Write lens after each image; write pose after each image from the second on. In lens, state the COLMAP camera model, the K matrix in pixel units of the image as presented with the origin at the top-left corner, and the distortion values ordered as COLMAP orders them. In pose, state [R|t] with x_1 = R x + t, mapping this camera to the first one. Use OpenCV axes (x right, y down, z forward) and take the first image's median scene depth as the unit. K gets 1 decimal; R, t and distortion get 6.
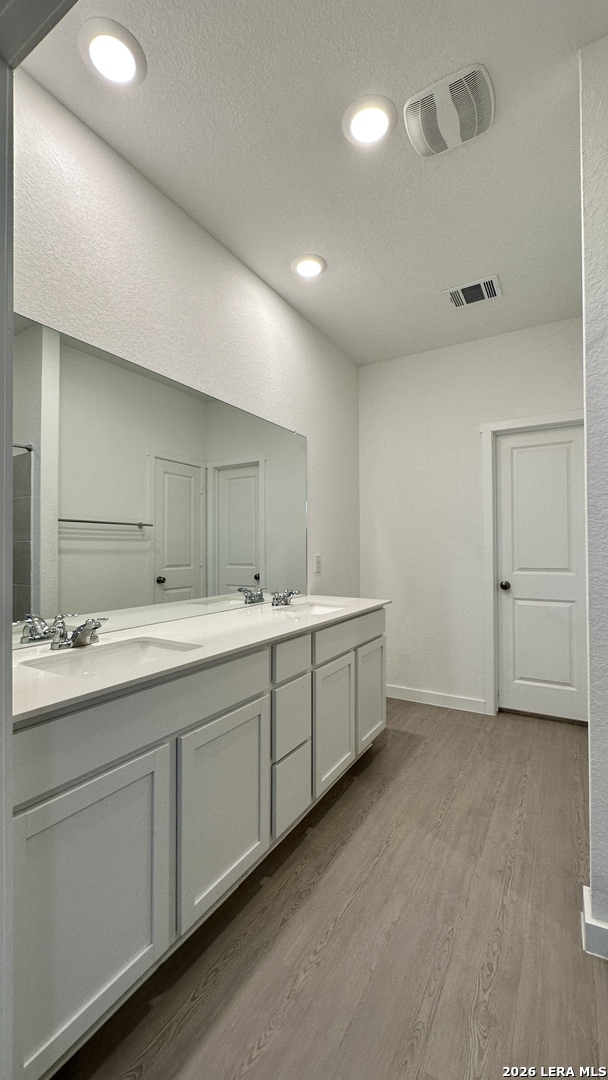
lens RADIAL K [[434.5, 0, 302.7], [0, 434.5, 541.1], [0, 0, 1]] dist [-0.002922, -0.000399]
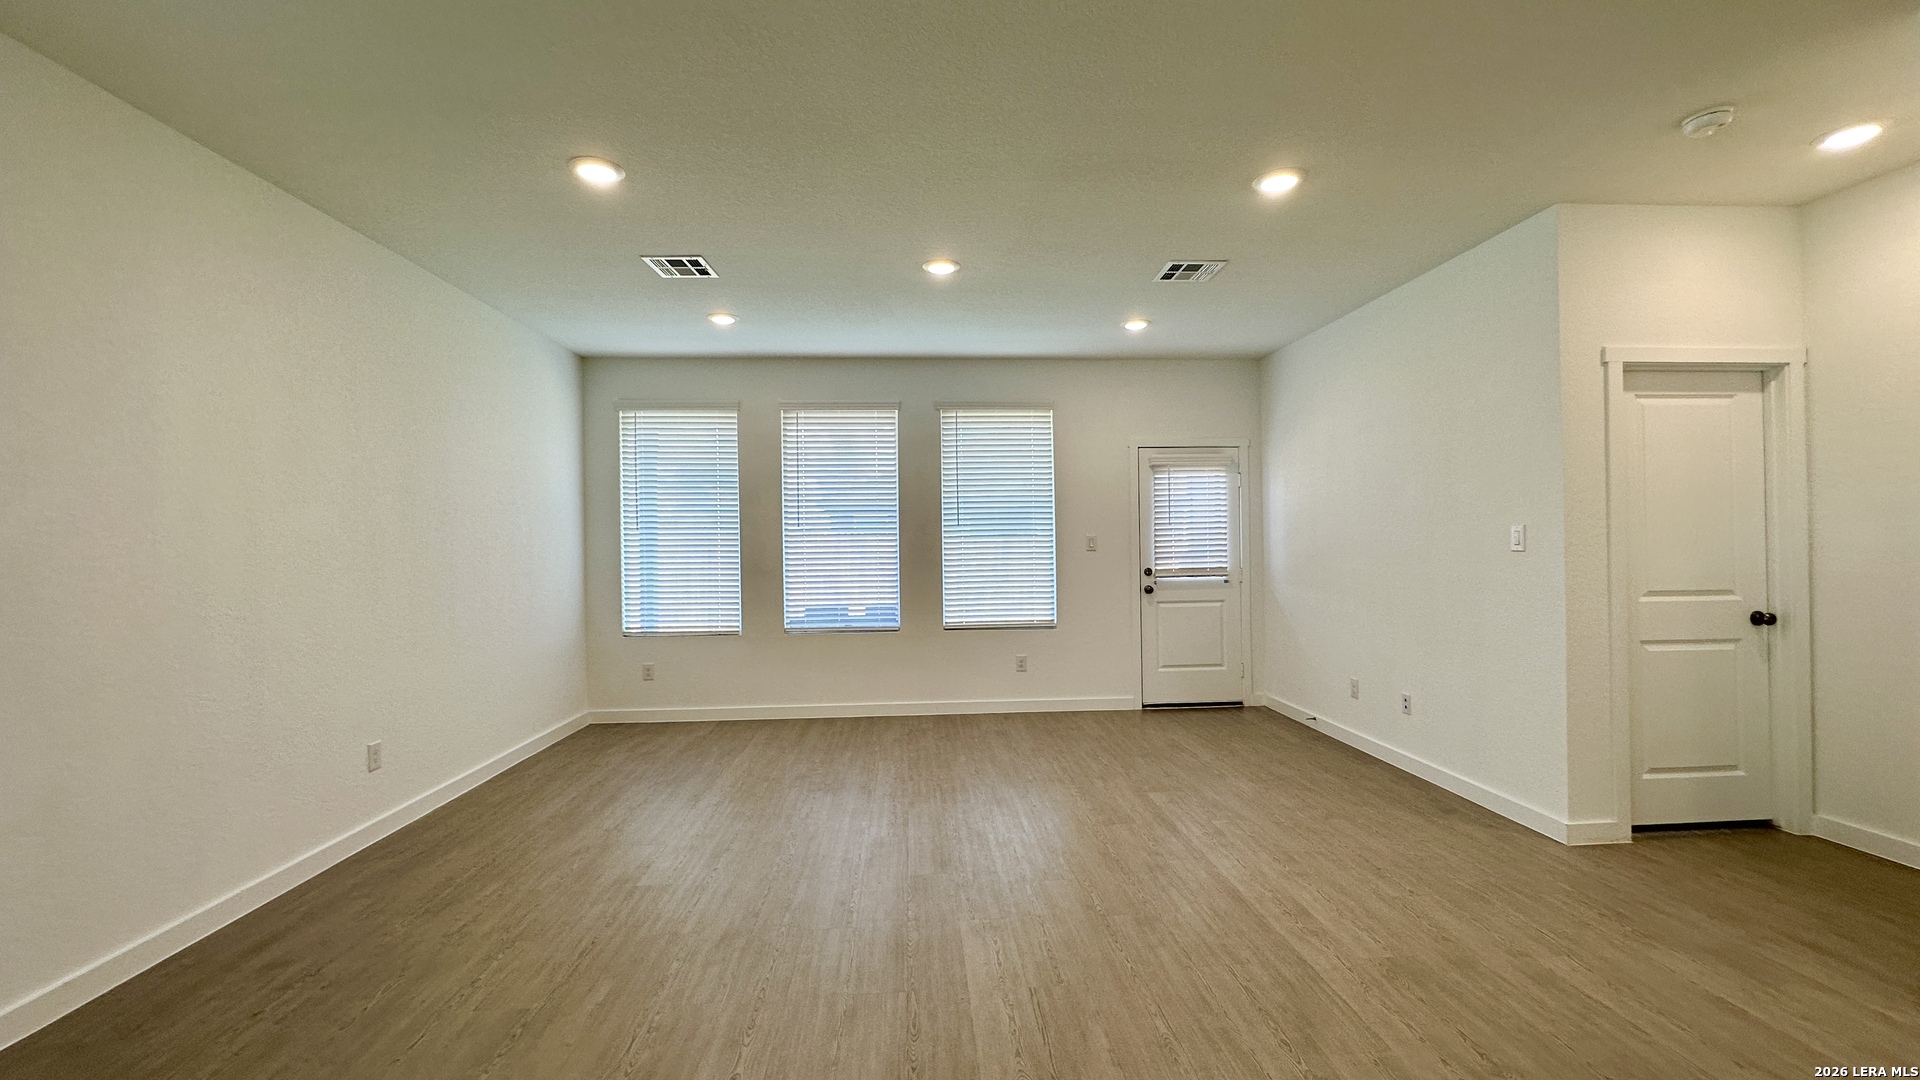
lens RADIAL K [[772.4, 0, 960.0], [0, 772.4, 540.0], [0, 0, 1]] dist [-0.002922, -0.000399]
pose [[0.819677, -0.009131, 0.572754, -1.105253], [0.006205, 0.999956, 0.007061, -0.029792], [-0.572793, -0.002233, 0.819697, 0.802399]]
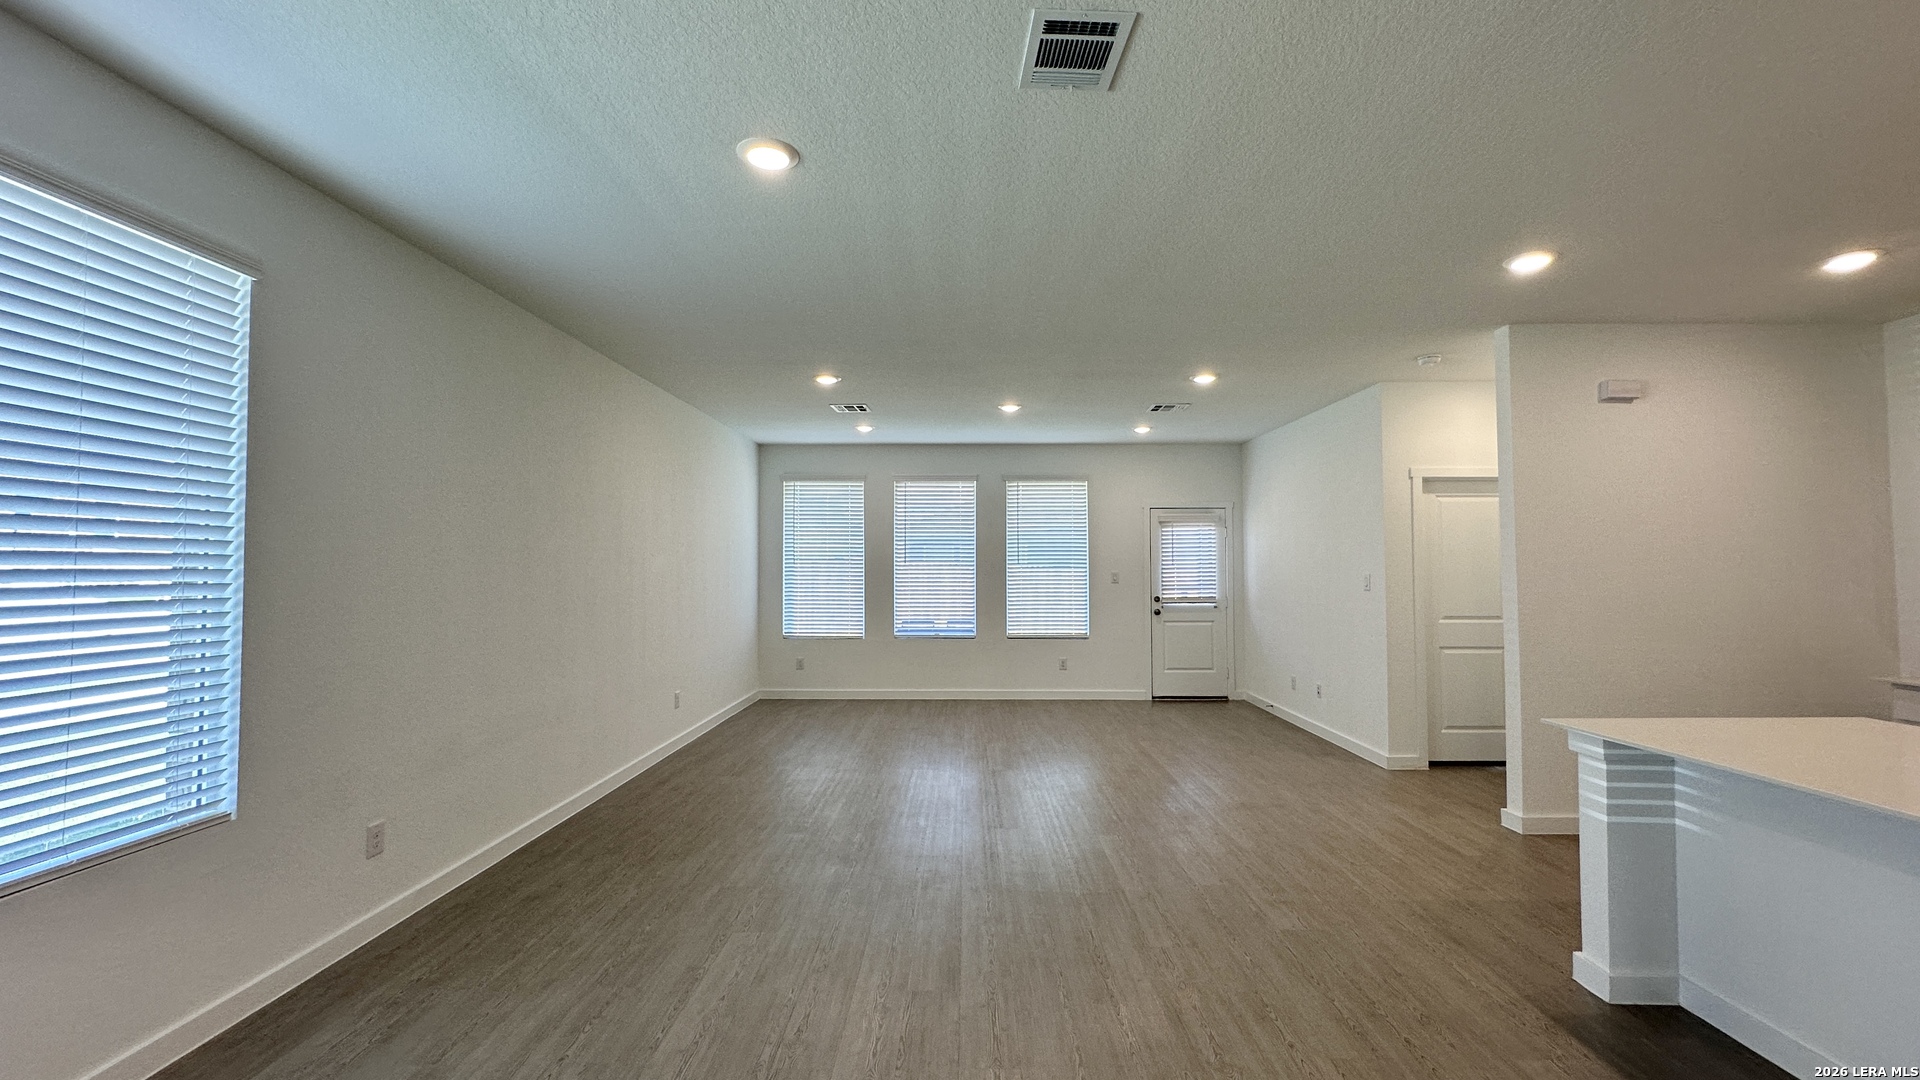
lens RADIAL K [[772.4, 0, 960.0], [0, 772.4, 540.0], [0, 0, 1]] dist [-0.002922, -0.000399]
pose [[0.860412, 0.016890, 0.509319, -1.635333], [-0.005755, 0.999709, -0.023431, -0.078318], [-0.509566, 0.017230, 0.860259, 0.053541]]
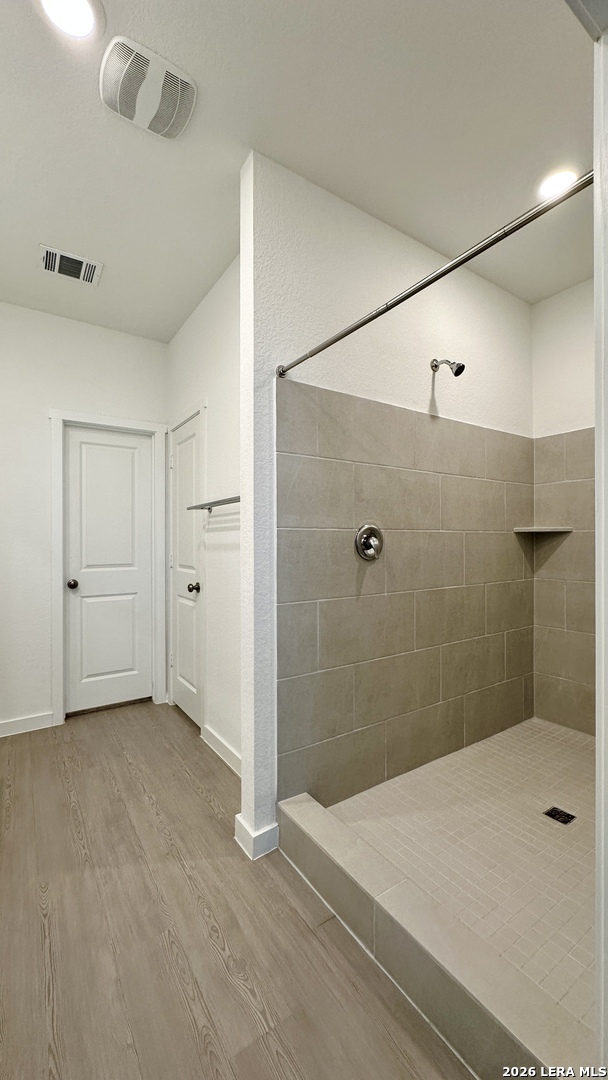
lens RADIAL K [[434.5, 0, 302.7], [0, 434.5, 541.1], [0, 0, 1]] dist [-0.002922, -0.000399]
pose [[0.422043, 0.001518, 0.906575, -0.230298], [-0.013236, 0.999902, 0.004487, -0.004834], [-0.906479, -0.013893, 0.422022, 0.168588]]
